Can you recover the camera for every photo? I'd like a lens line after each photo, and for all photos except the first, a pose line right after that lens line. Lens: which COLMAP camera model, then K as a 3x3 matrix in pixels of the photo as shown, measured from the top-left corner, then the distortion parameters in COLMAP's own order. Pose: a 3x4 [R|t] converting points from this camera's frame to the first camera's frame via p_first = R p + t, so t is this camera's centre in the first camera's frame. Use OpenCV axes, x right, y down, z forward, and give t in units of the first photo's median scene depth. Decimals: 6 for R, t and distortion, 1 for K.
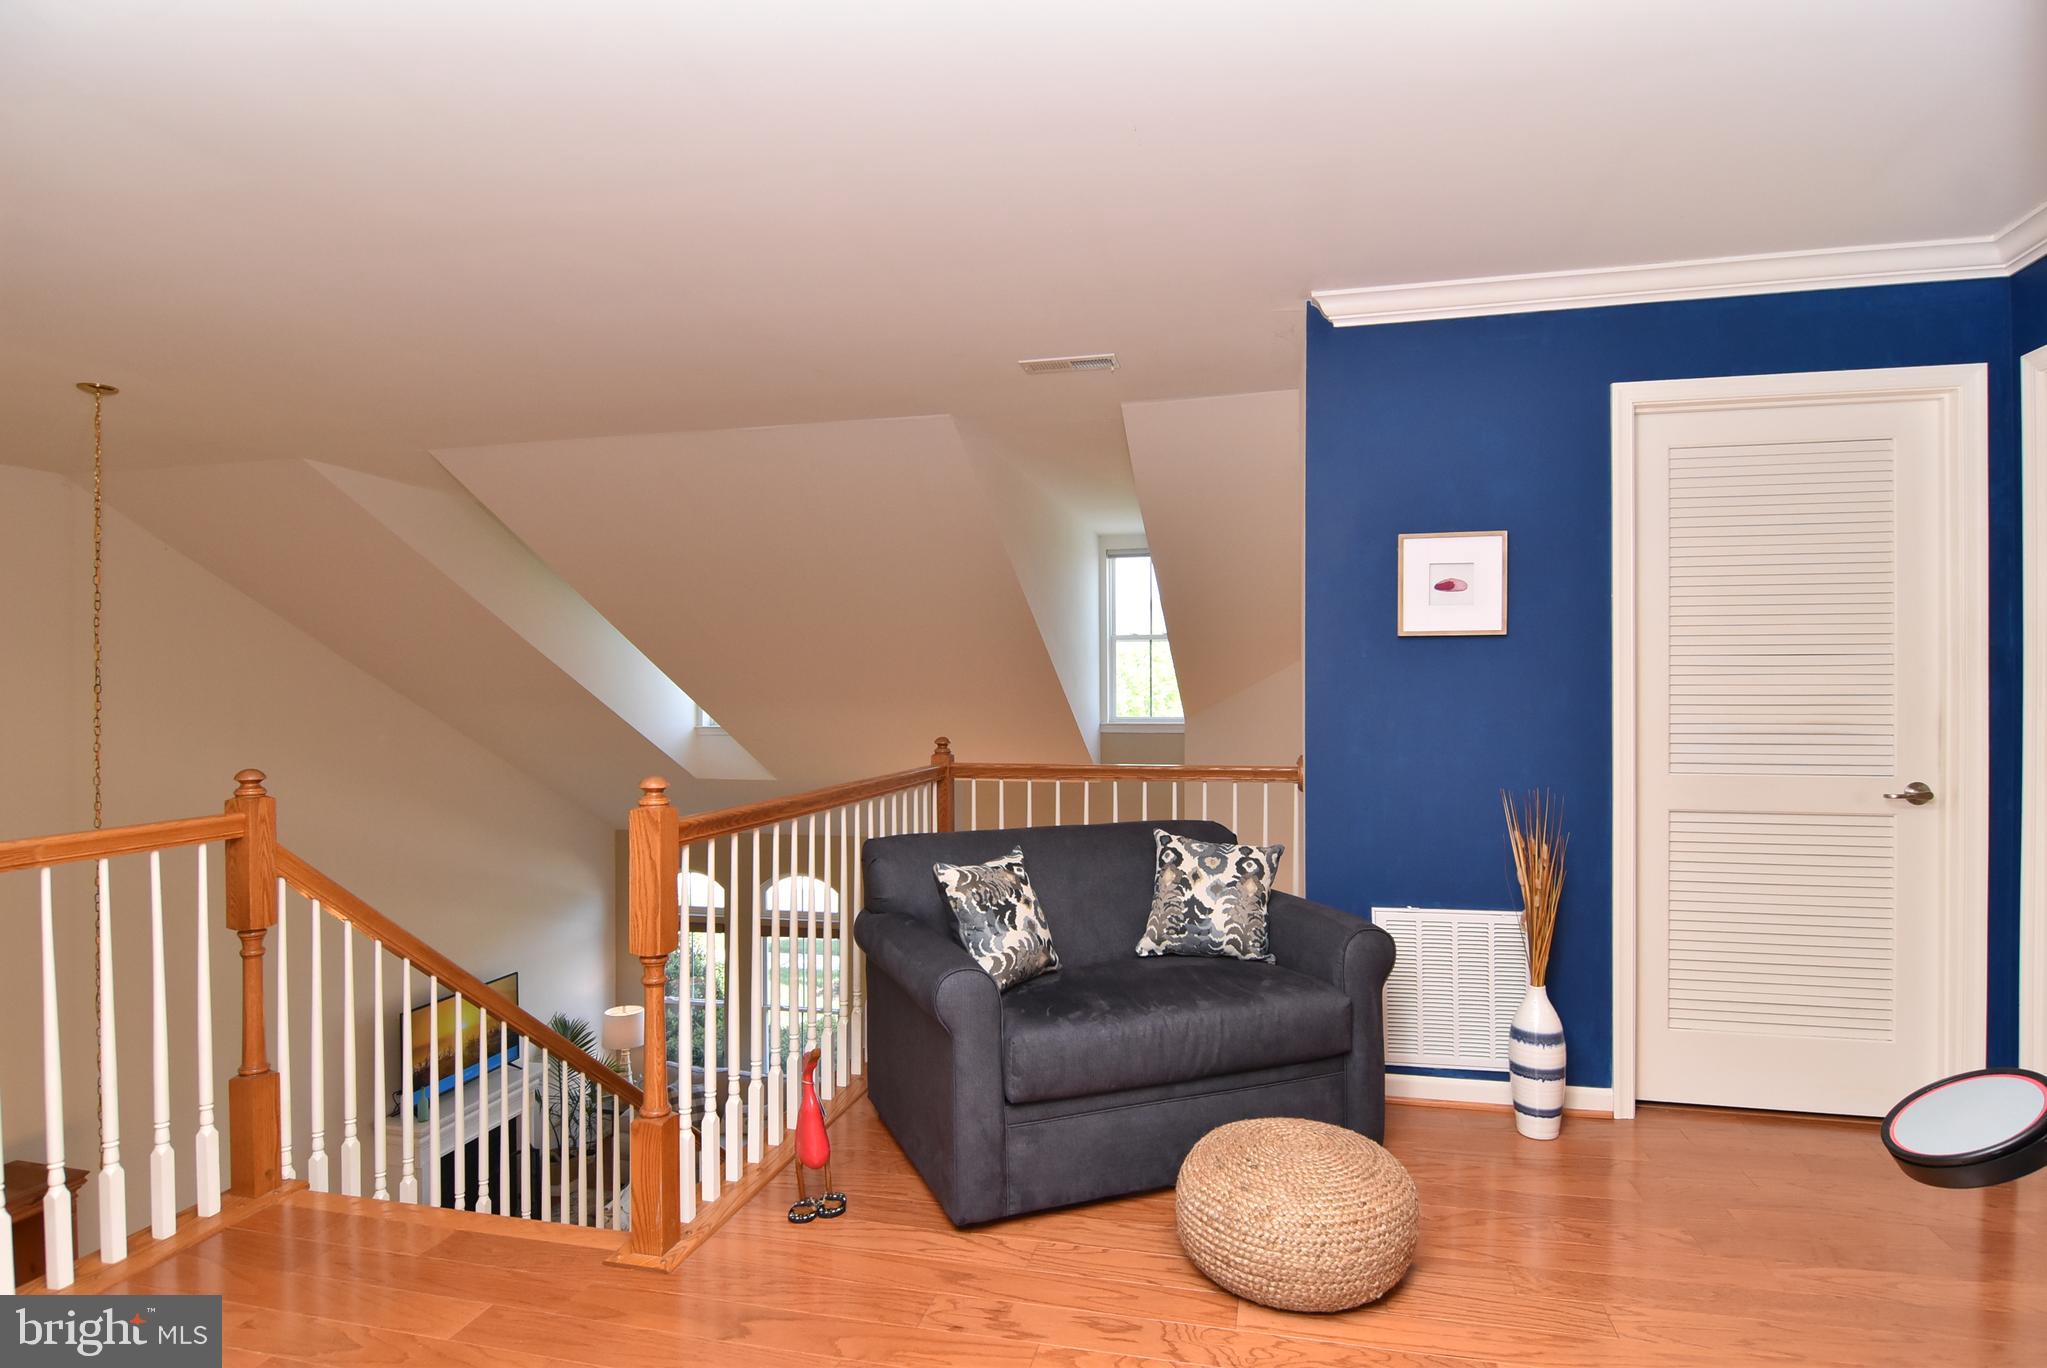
lens RADIAL K [[1108.6, 0, 1029.4], [0, 1108.6, 696.1], [0, 0, 1]] dist [-0.003329, -0.011890]
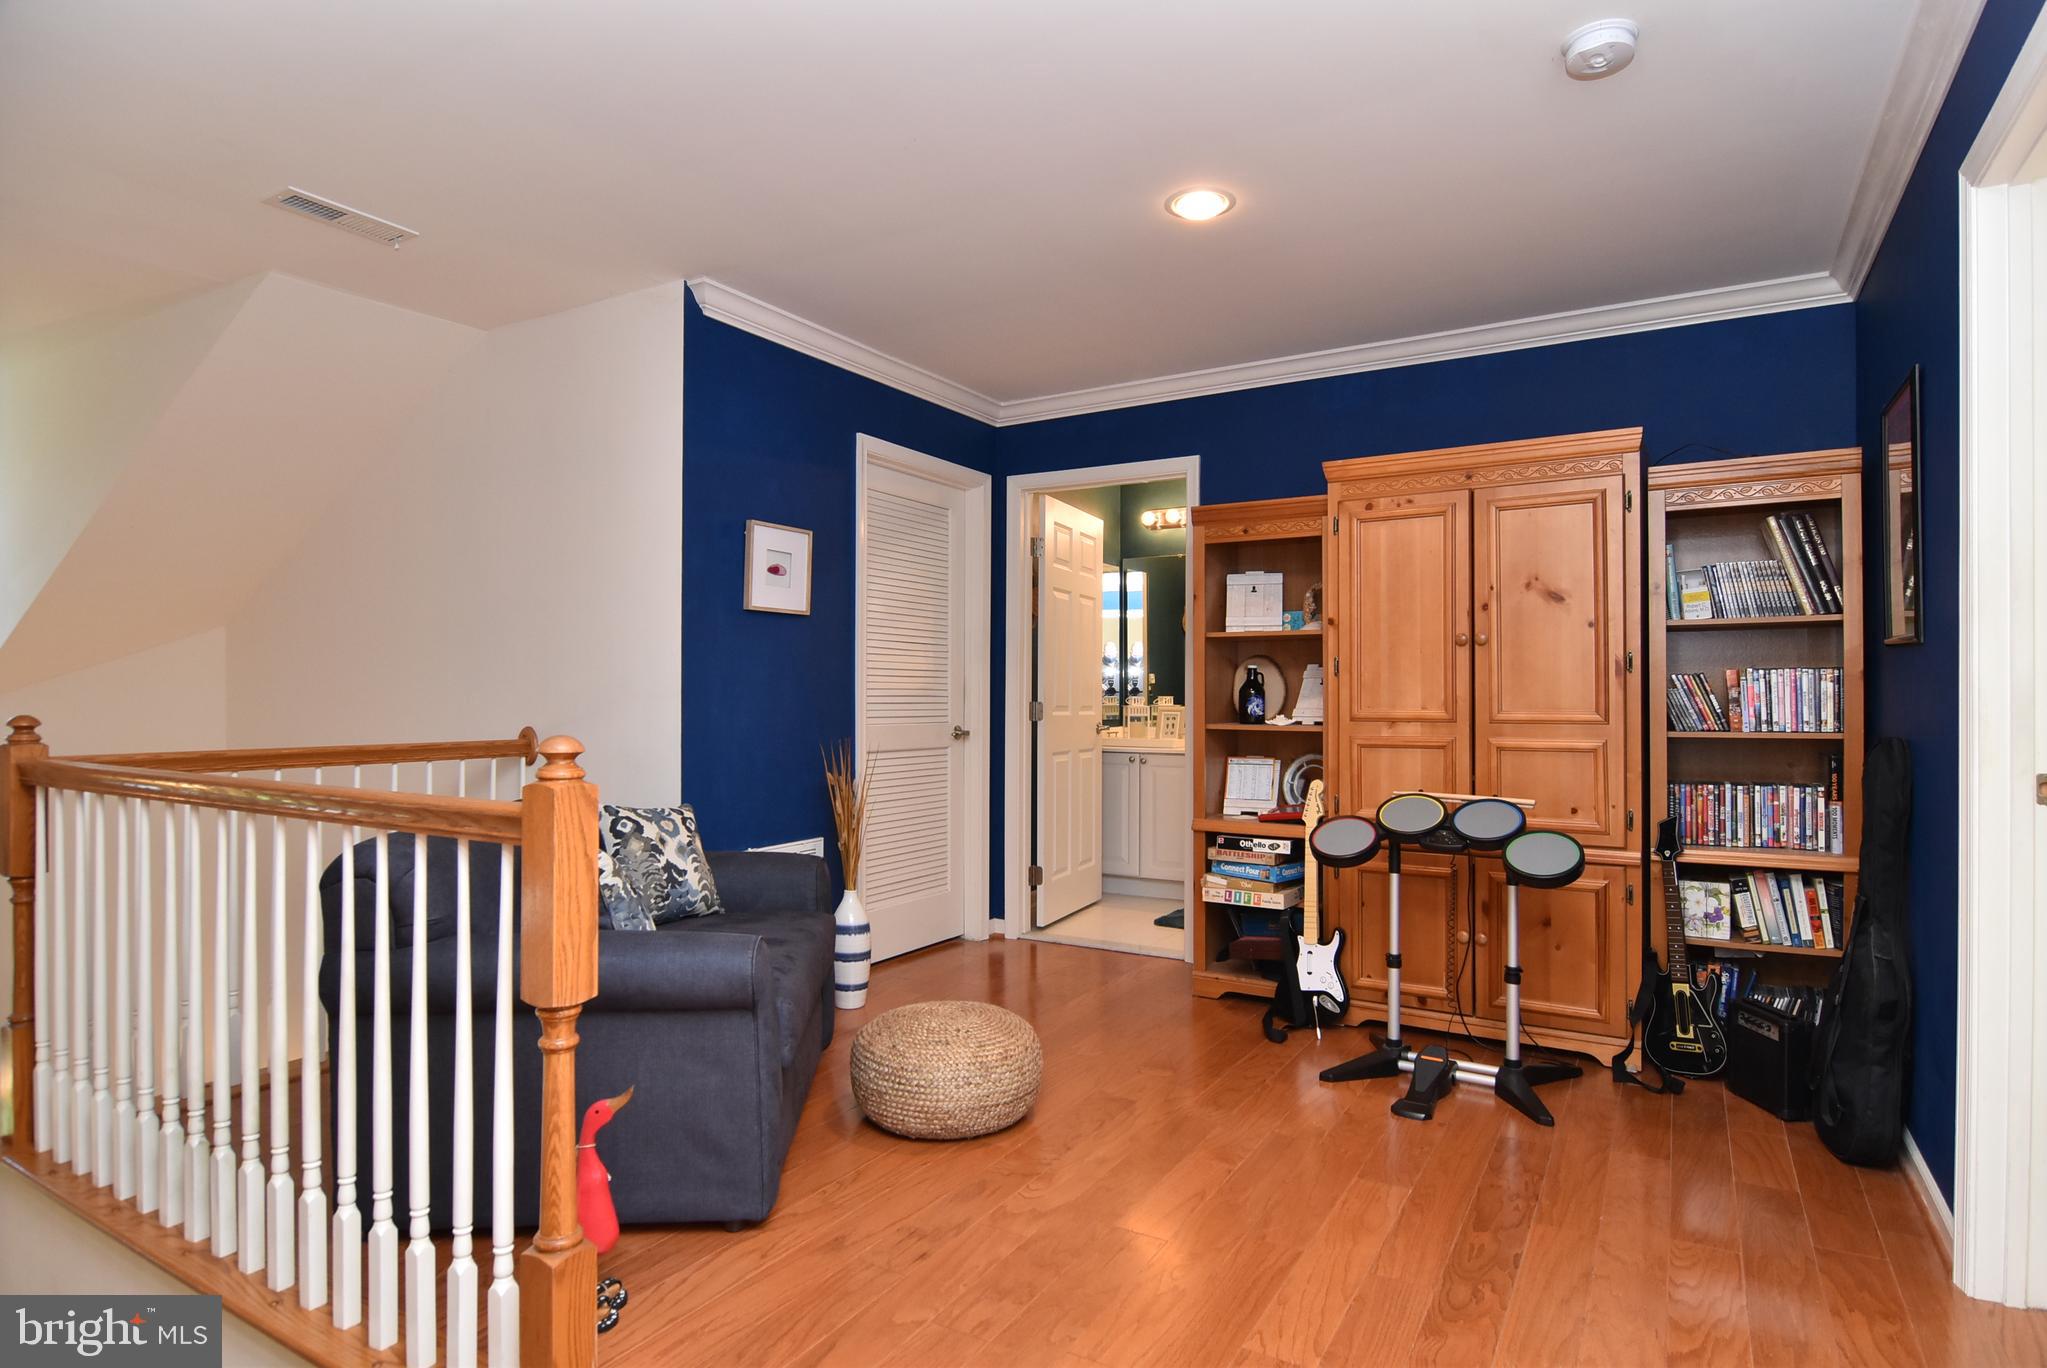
lens RADIAL K [[1108.6, 0, 1029.4], [0, 1108.6, 696.1], [0, 0, 1]] dist [-0.003329, -0.011890]
pose [[0.290873, 0.003166, 0.956756, -0.695547], [-0.000882, 0.999995, -0.003041, 0.039043], [-0.956761, 0.000041, 0.290875, 0.416763]]
